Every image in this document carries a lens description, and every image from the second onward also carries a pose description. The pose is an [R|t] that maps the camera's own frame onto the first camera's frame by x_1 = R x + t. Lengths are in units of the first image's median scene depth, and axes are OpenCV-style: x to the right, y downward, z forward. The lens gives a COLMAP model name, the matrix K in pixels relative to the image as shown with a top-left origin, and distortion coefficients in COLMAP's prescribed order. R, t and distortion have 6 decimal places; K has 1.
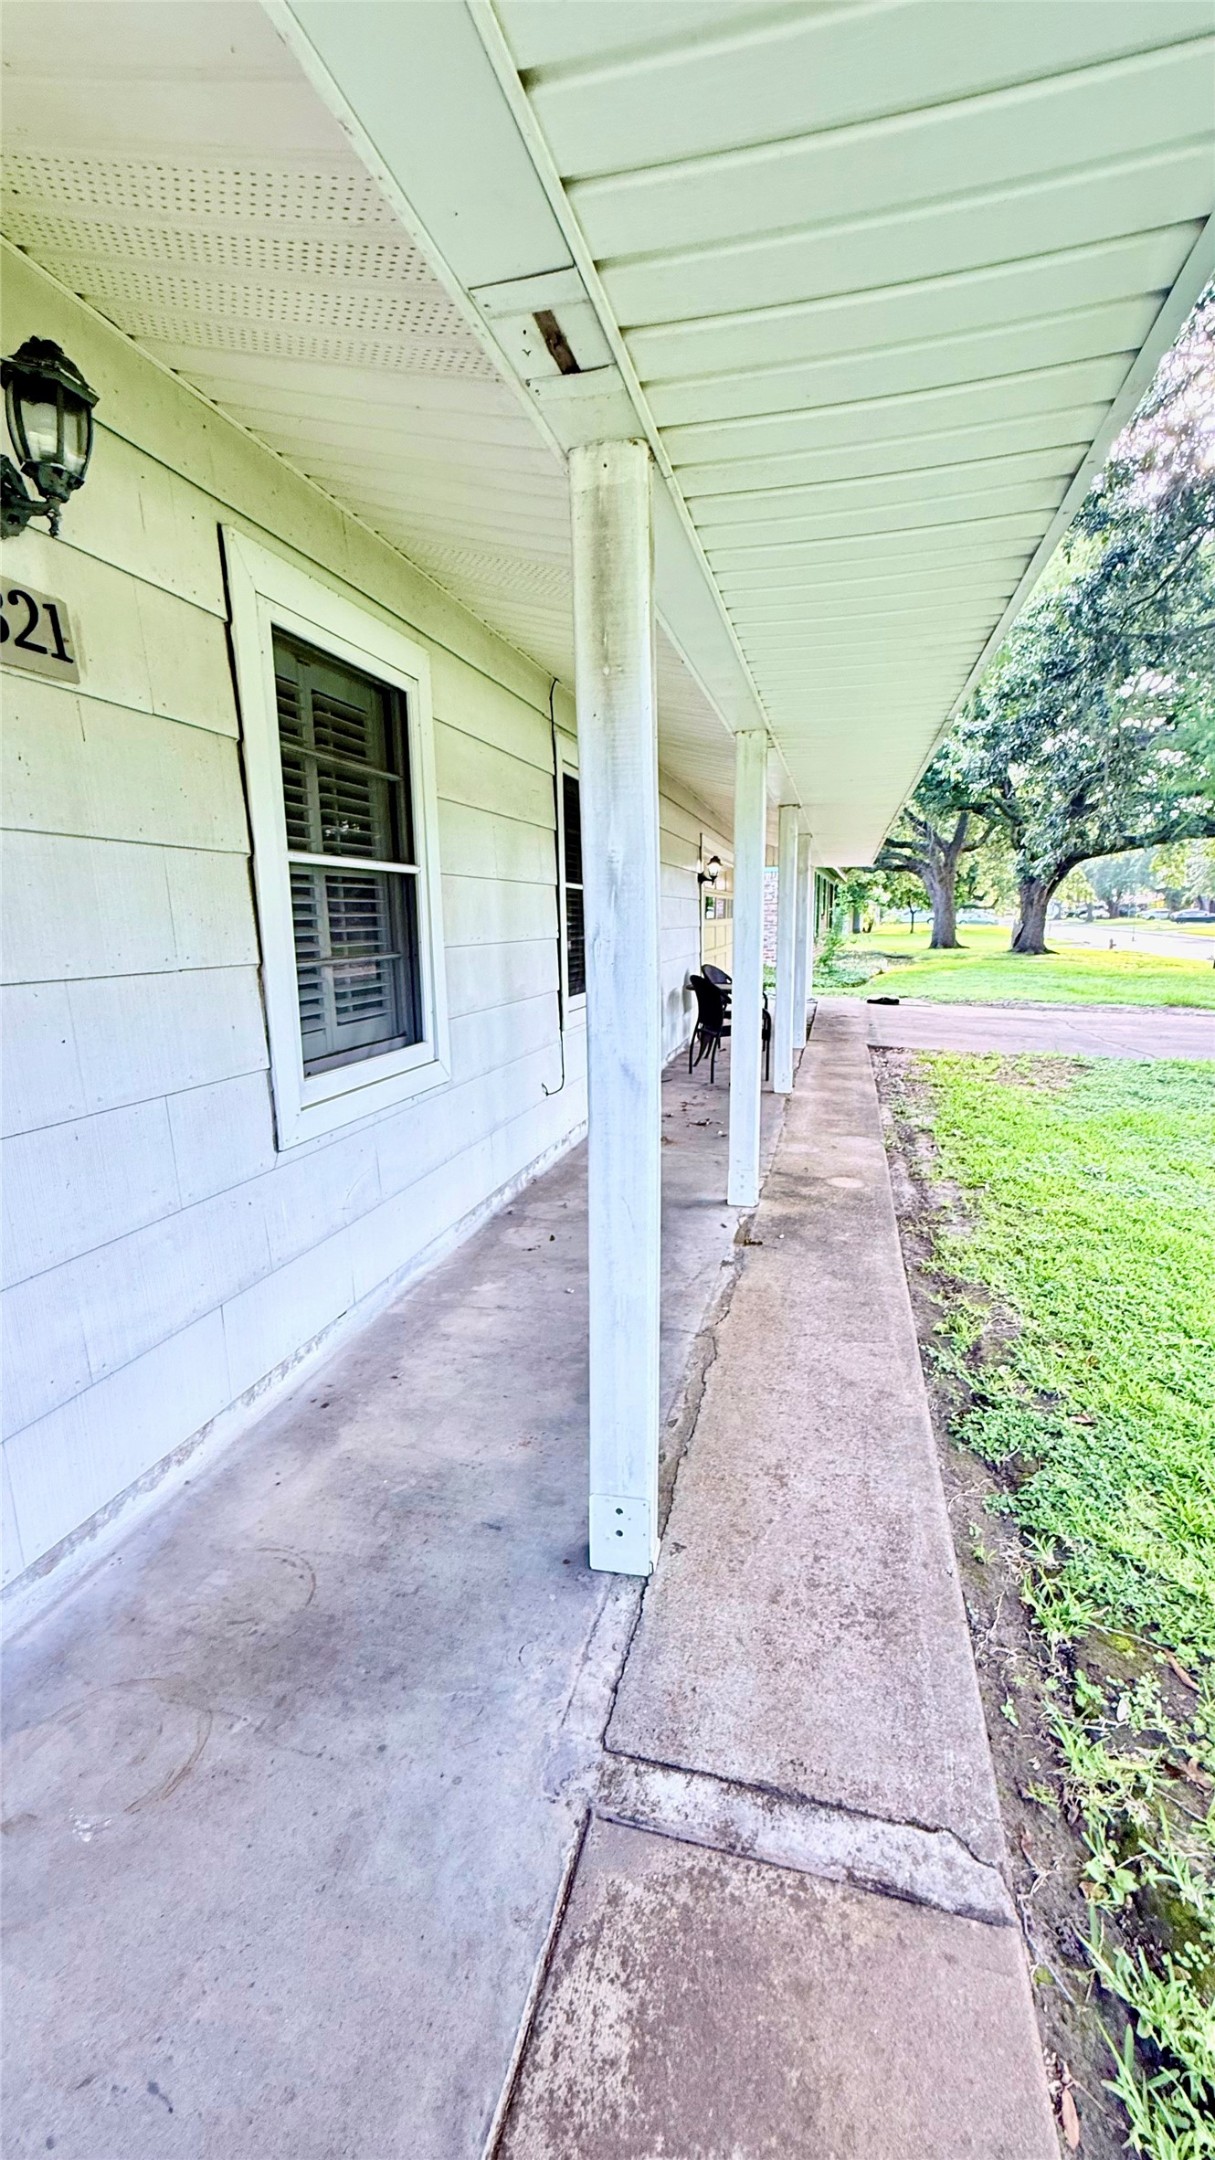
lens RADIAL K [[869.0, 0, 618.0], [0, 869.0, 1076.1], [0, 0, 1]] dist [-0.001174, 0.000338]
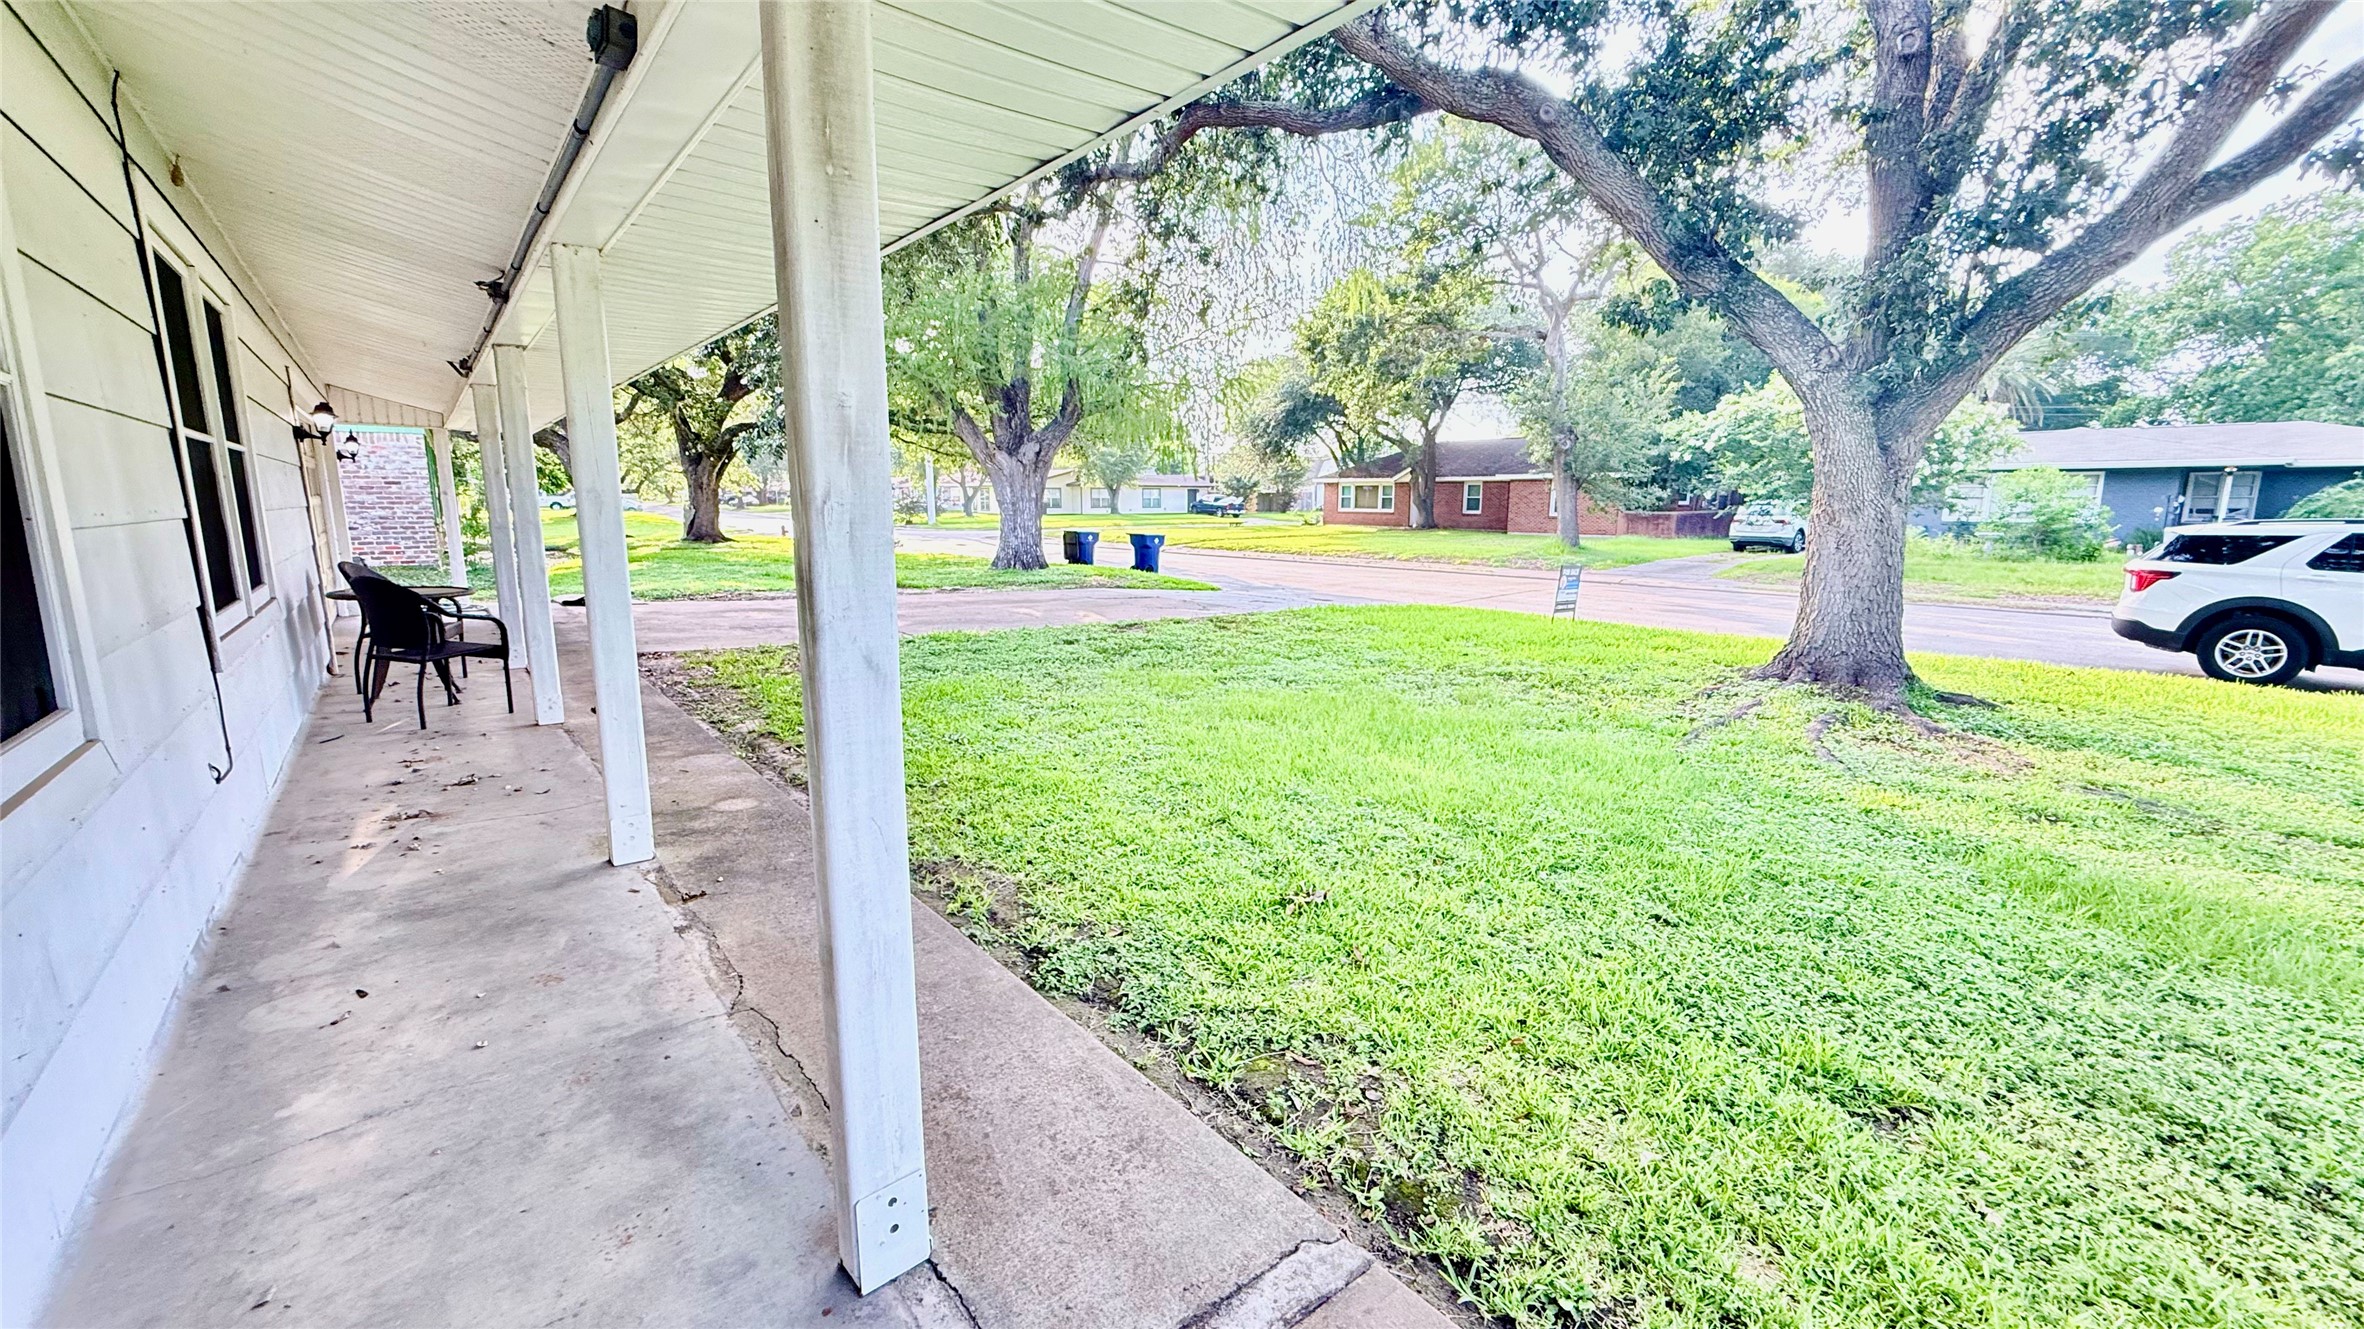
lens RADIAL K [[945.7, 0, 1182.5], [0, 945.7, 660.3], [0, 0, 1]] dist [-0.003458, 0.000019]
pose [[0.588456, -0.119454, 0.799656, -0.273313], [0.133121, 0.989843, 0.049903, -0.007126], [-0.797495, 0.077085, 0.598381, 0.117341]]
